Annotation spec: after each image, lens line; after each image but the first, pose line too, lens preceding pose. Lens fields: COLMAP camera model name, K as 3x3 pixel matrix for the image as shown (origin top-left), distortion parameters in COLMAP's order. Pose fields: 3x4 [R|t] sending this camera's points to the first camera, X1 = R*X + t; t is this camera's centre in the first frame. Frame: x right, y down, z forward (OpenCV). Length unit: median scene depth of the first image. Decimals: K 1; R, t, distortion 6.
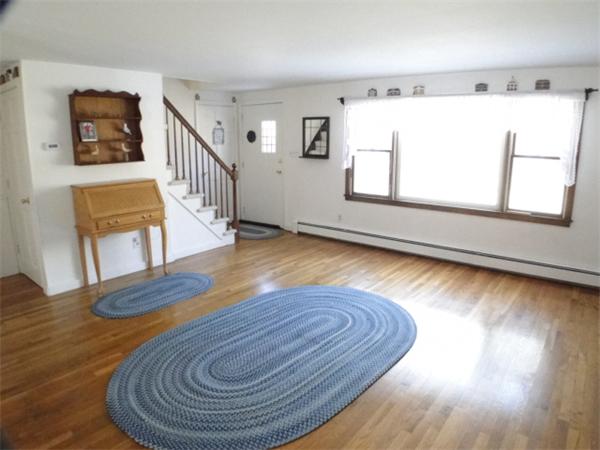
lens RADIAL K [[387.3, 0, 303.4], [0, 387.3, 223.7], [0, 0, 1]] dist [-0.113655, 0.013789]
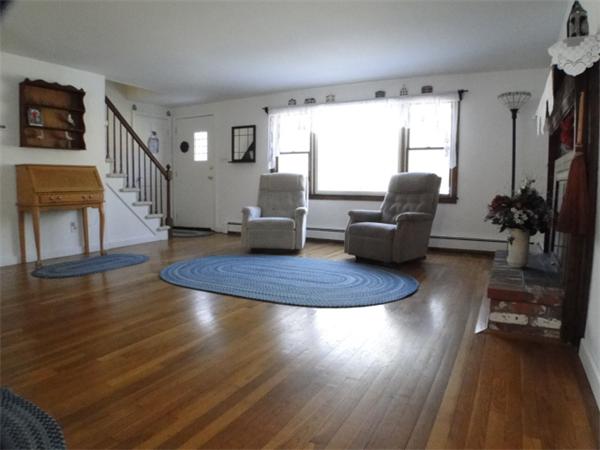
lens RADIAL K [[387.3, 0, 303.4], [0, 387.3, 223.7], [0, 0, 1]] dist [-0.113655, 0.013789]
pose [[0.985003, -0.011359, 0.172162, 0.010183], [0.031525, 0.992882, -0.114858, 0.174961], [-0.169631, 0.118563, 0.978350, -0.117670]]
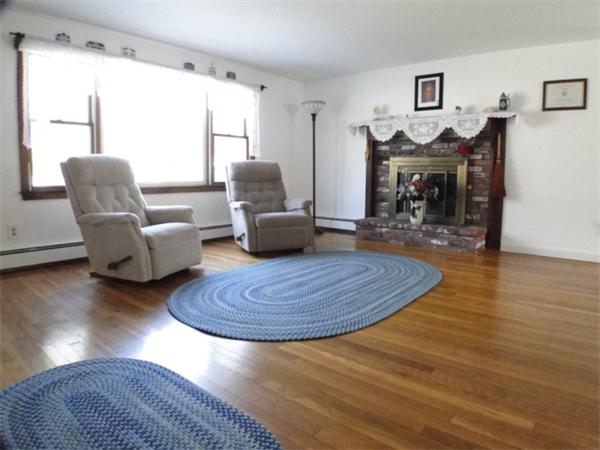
lens RADIAL K [[387.3, 0, 303.4], [0, 387.3, 223.7], [0, 0, 1]] dist [-0.113655, 0.013789]
pose [[0.027173, -0.125330, 0.991743, -0.560316], [0.215195, 0.969581, 0.116634, 0.003916], [-0.976193, 0.210249, 0.053317, 0.669132]]
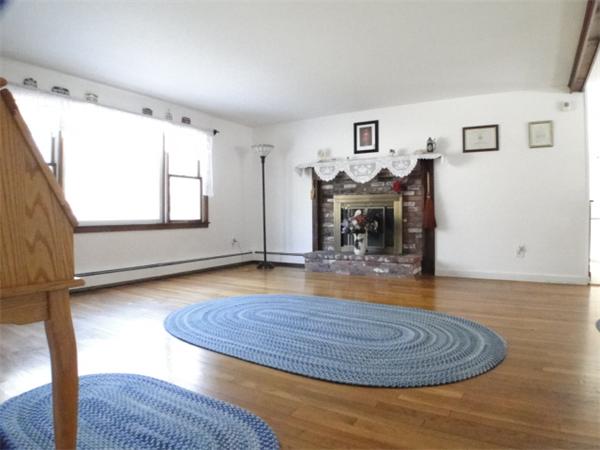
lens RADIAL K [[387.3, 0, 303.4], [0, 387.3, 223.7], [0, 0, 1]] dist [-0.113655, 0.013789]
pose [[-0.121547, -0.019739, 0.992389, -0.641418], [0.228261, 0.972450, 0.047300, 0.008872], [-0.965983, 0.232273, -0.113693, 0.697898]]
